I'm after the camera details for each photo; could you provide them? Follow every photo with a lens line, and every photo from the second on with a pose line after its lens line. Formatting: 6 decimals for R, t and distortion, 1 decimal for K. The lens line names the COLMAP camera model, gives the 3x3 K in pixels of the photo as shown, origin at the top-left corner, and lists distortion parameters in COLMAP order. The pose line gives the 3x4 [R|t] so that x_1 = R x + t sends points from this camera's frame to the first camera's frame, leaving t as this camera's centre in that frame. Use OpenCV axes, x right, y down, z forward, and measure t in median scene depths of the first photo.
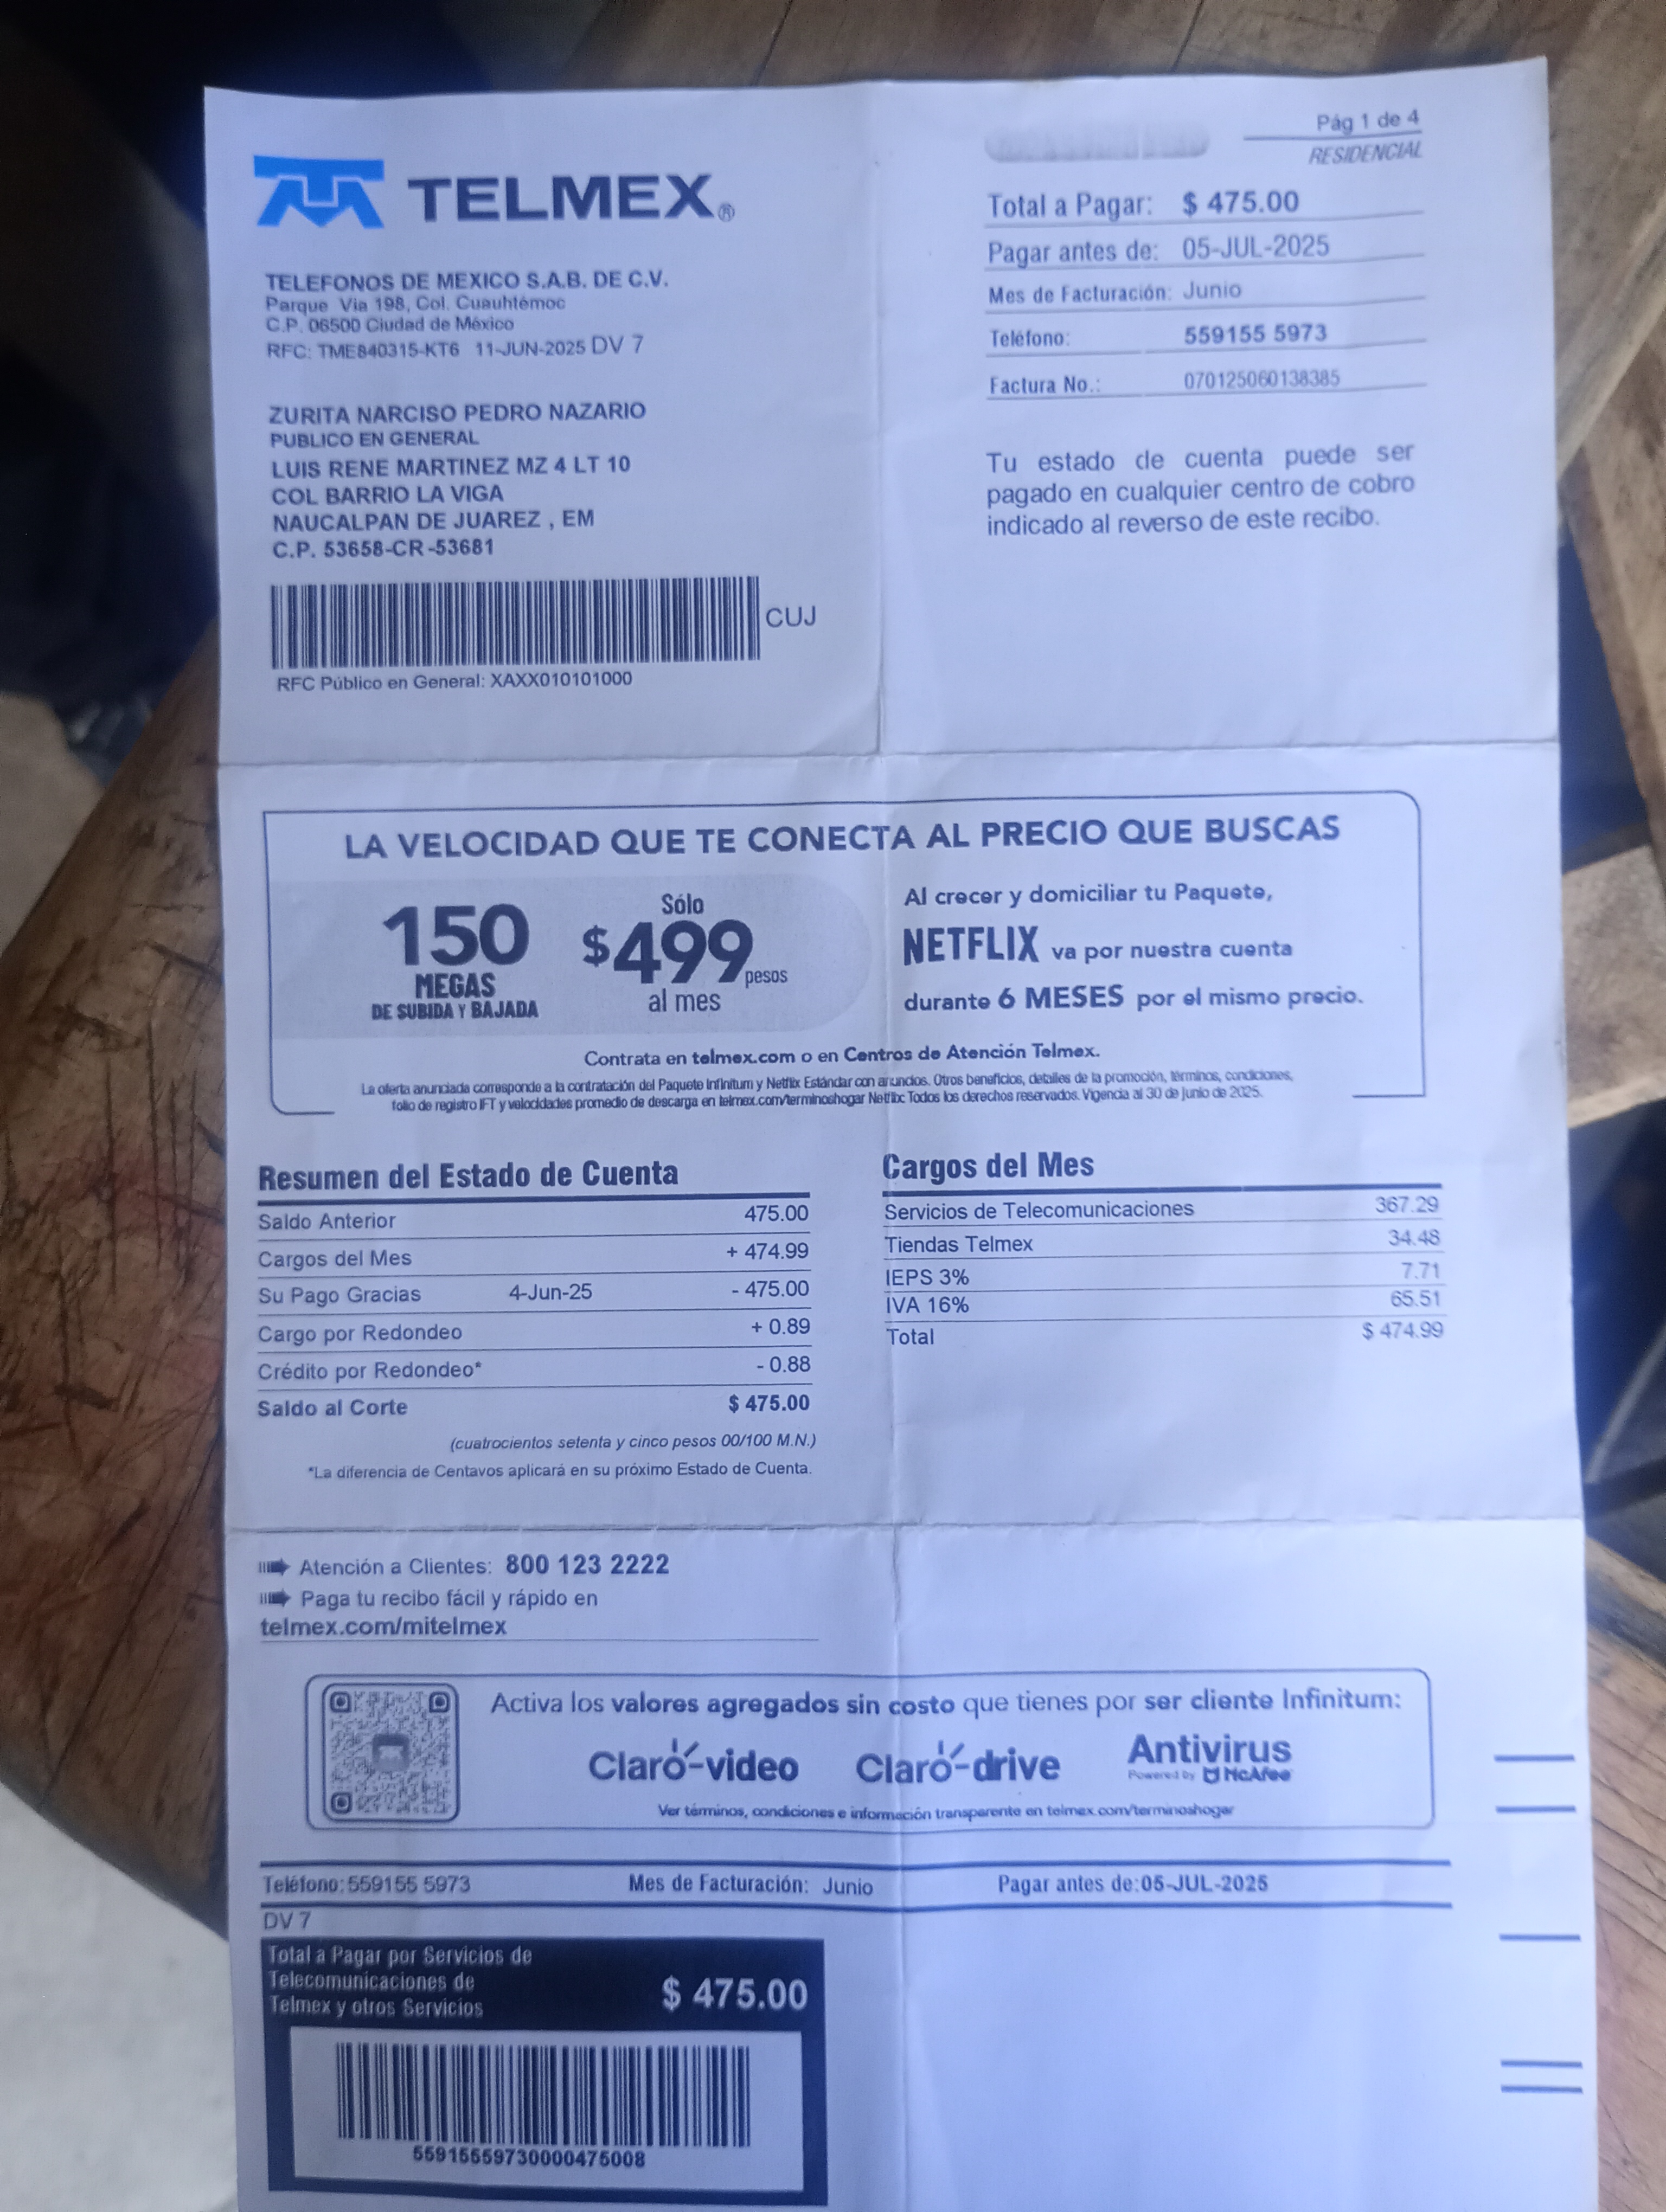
lens RADIAL K [[1809.5, 0, 829.6], [0, 1809.5, 1165.3], [0, 0, 1]] dist [0.157498, -0.265819]
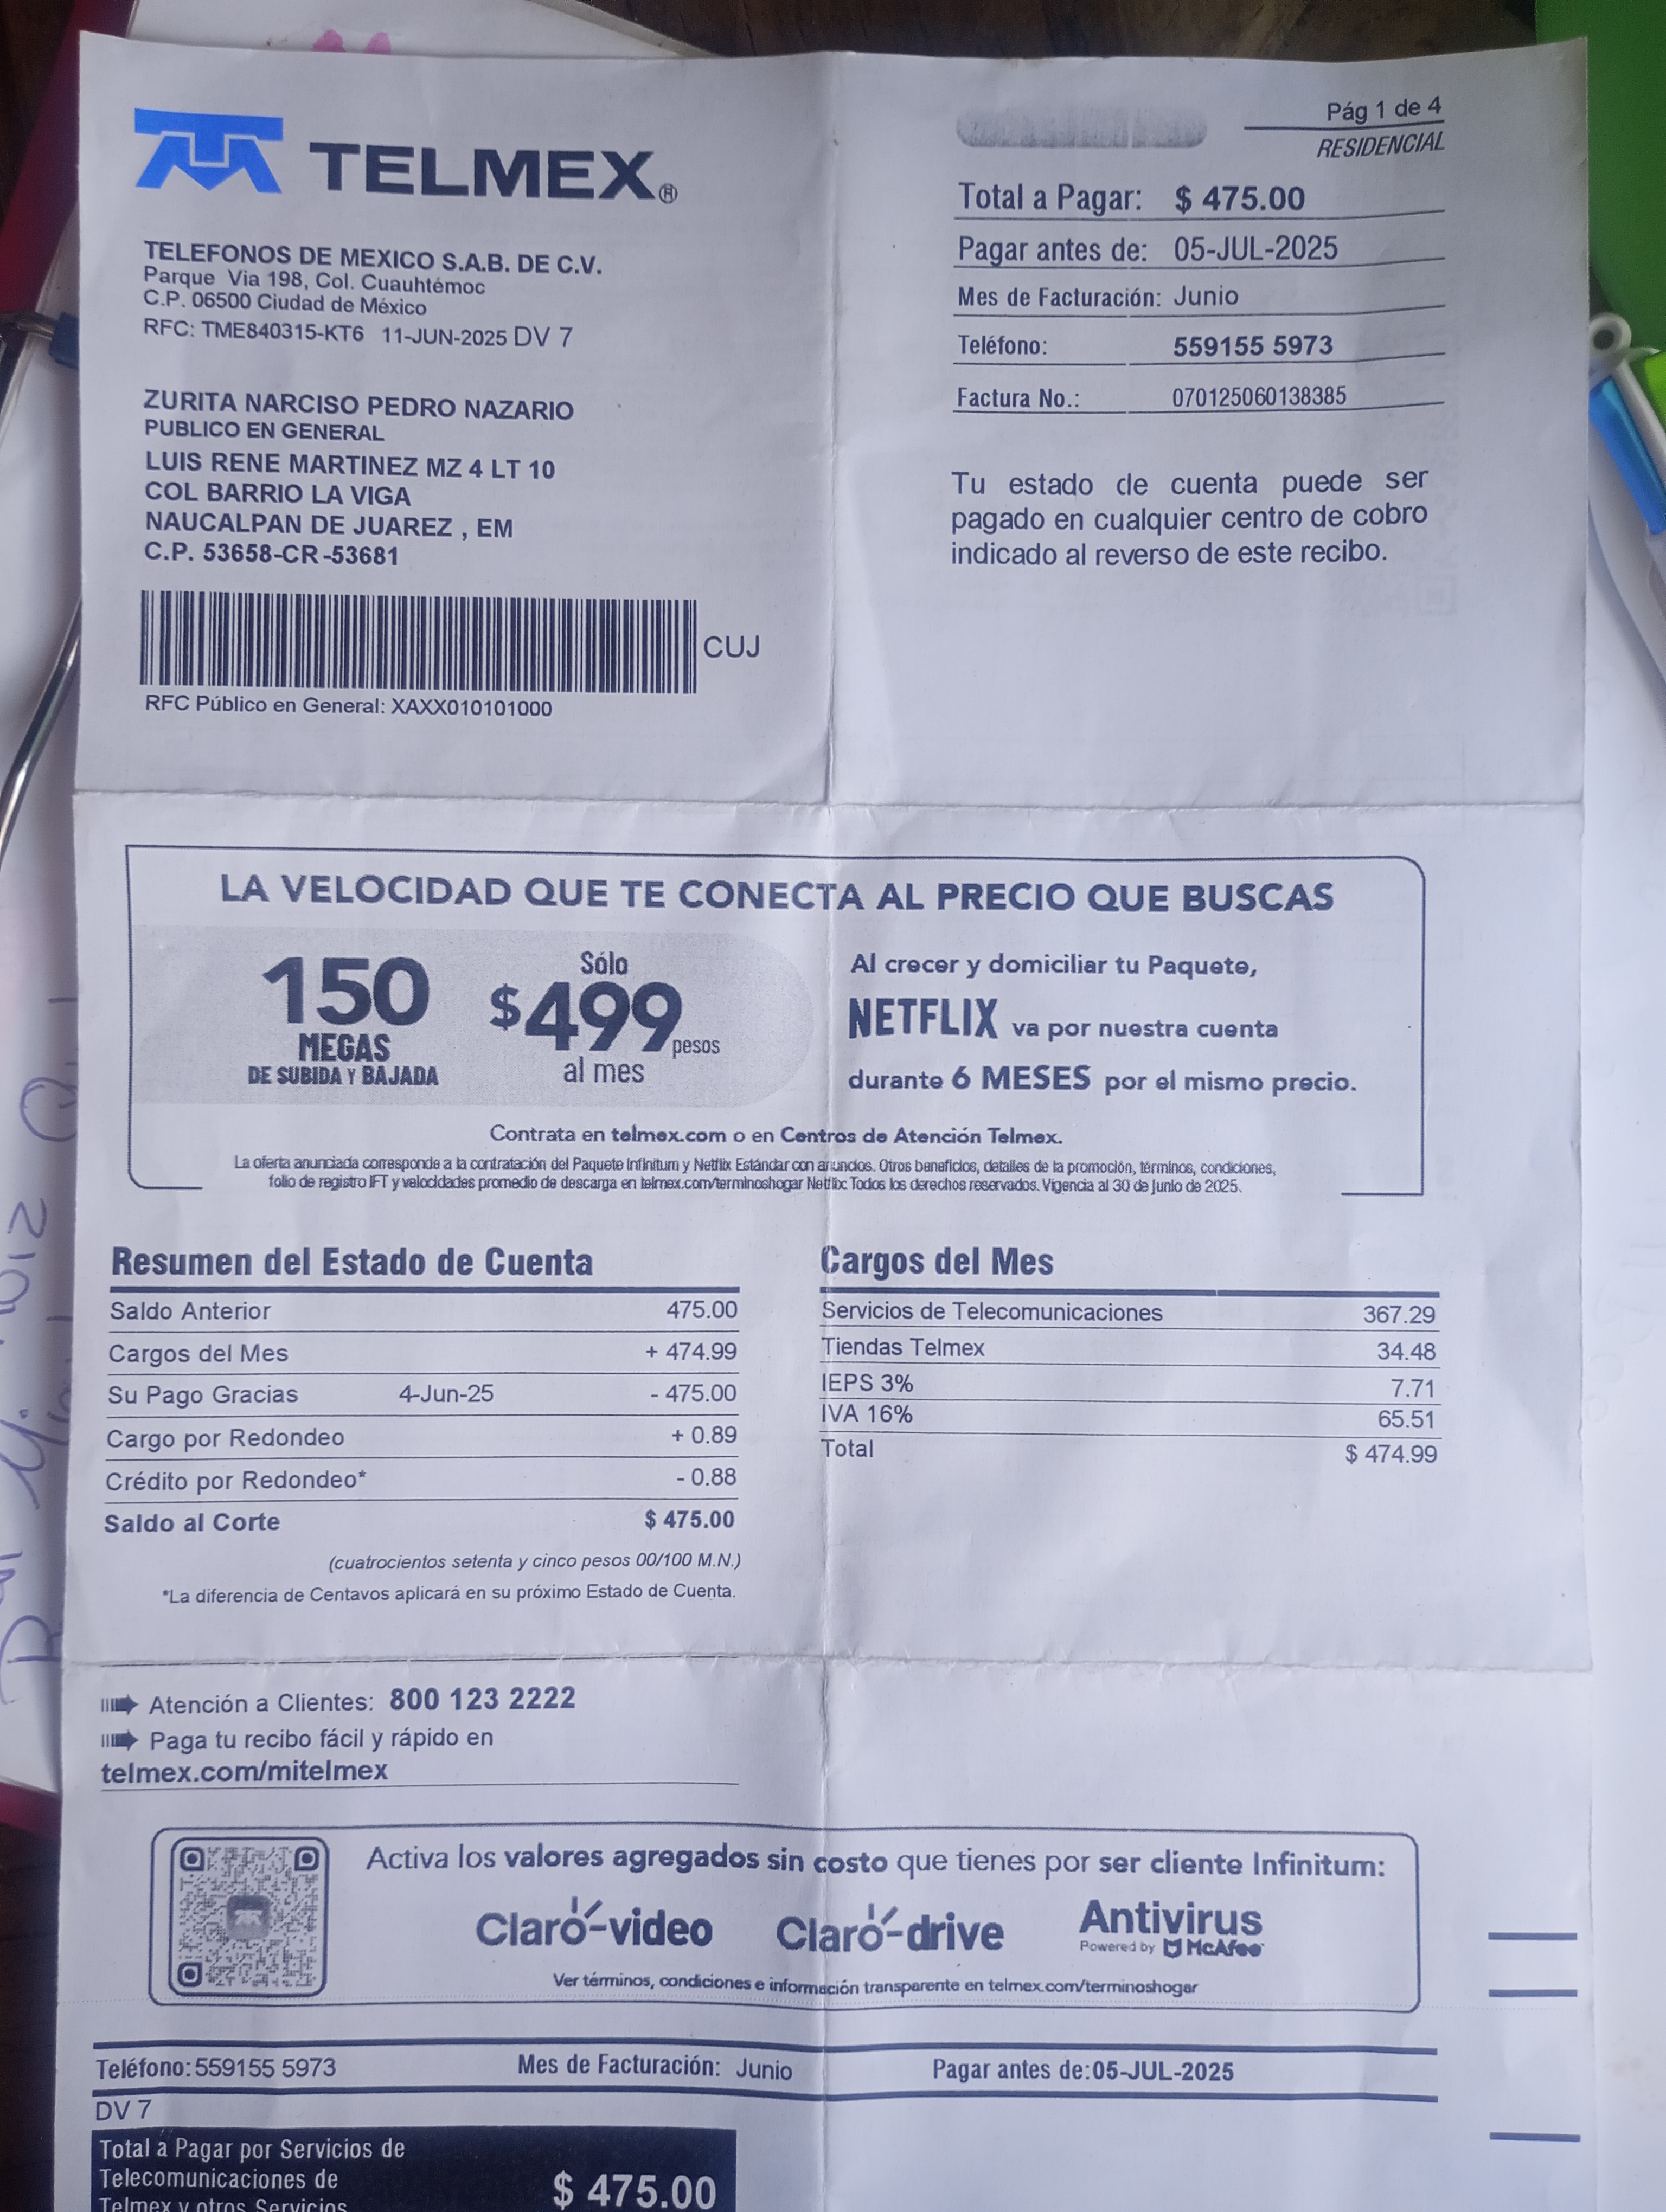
lens RADIAL K [[1809.5, 0, 829.6], [0, 1809.5, 1165.3], [0, 0, 1]] dist [0.157498, -0.265819]
pose [[0.999185, 0.021648, 0.034060, 0.001708], [-0.019937, 0.998560, -0.049801, -0.001581], [-0.035089, 0.049081, 0.998178, 0.100063]]
